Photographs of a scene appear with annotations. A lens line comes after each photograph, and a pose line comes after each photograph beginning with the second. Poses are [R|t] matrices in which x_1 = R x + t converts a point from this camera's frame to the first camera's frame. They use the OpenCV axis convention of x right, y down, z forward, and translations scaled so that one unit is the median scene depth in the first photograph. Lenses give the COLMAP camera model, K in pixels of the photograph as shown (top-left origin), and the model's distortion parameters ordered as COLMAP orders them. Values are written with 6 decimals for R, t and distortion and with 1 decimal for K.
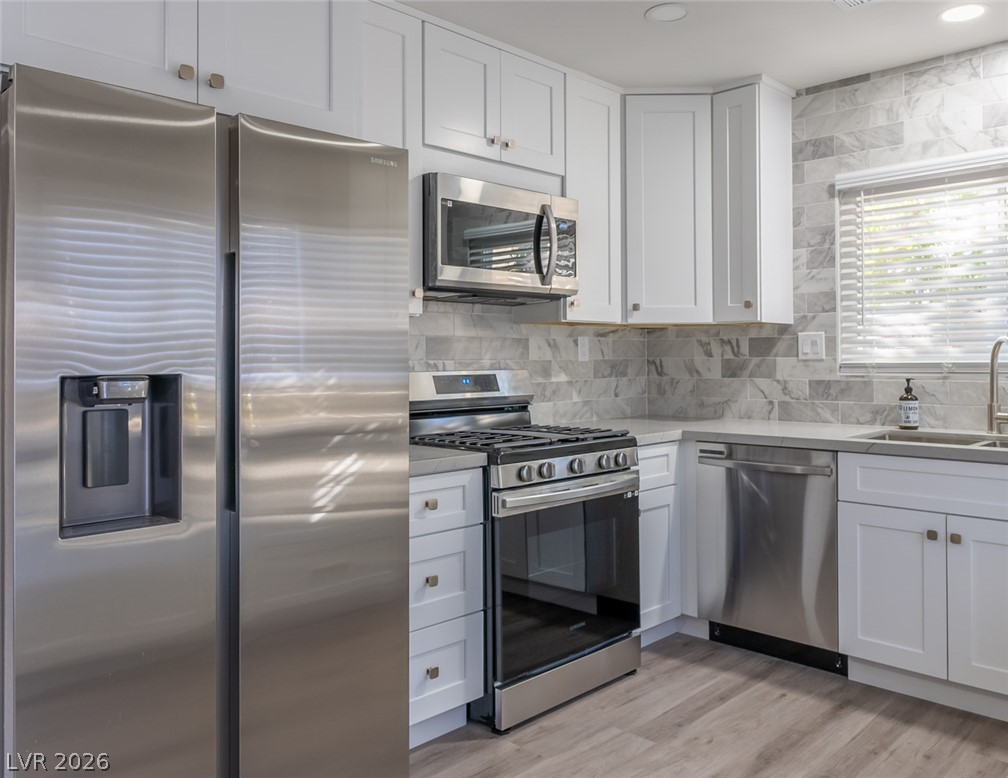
lens RADIAL K [[816.2, 0, 504.1], [0, 816.2, 350.6], [0, 0, 1]] dist [-0.003628, -0.002617]
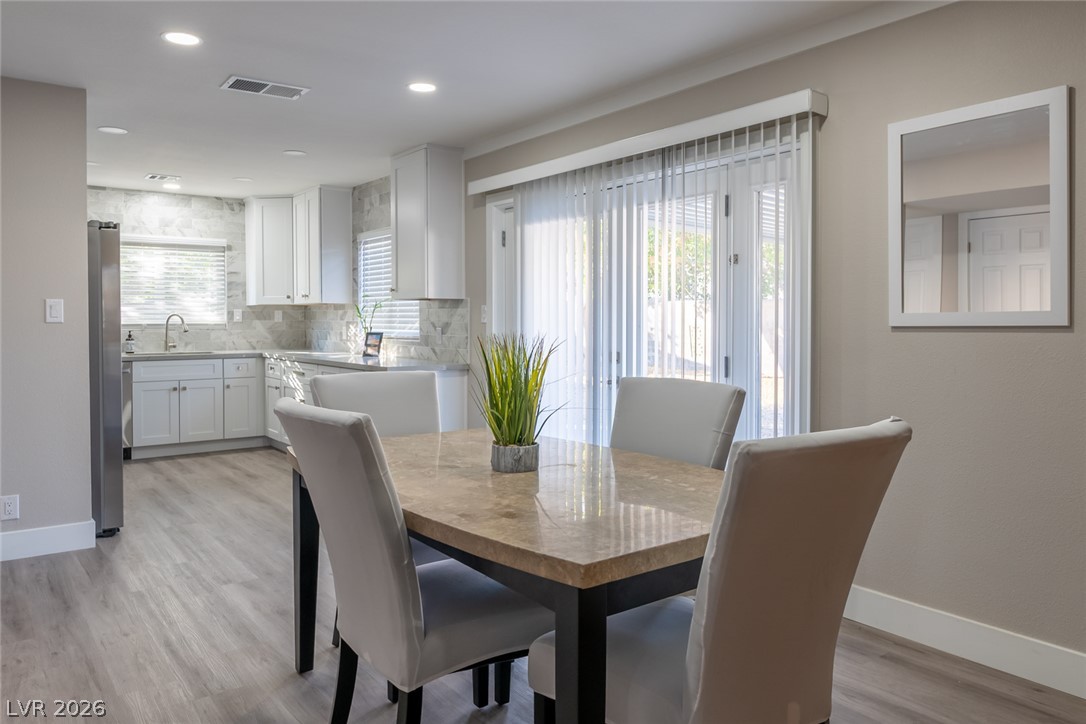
lens RADIAL K [[774.1, 0, 542.6], [0, 774.1, 336.1], [0, 0, 1]] dist [-0.002315, -0.003175]
pose [[0.146764, -0.018266, 0.989003, -1.489645], [-0.009824, 0.999753, 0.019922, -0.005153], [-0.989123, -0.012639, 0.146548, -0.453848]]
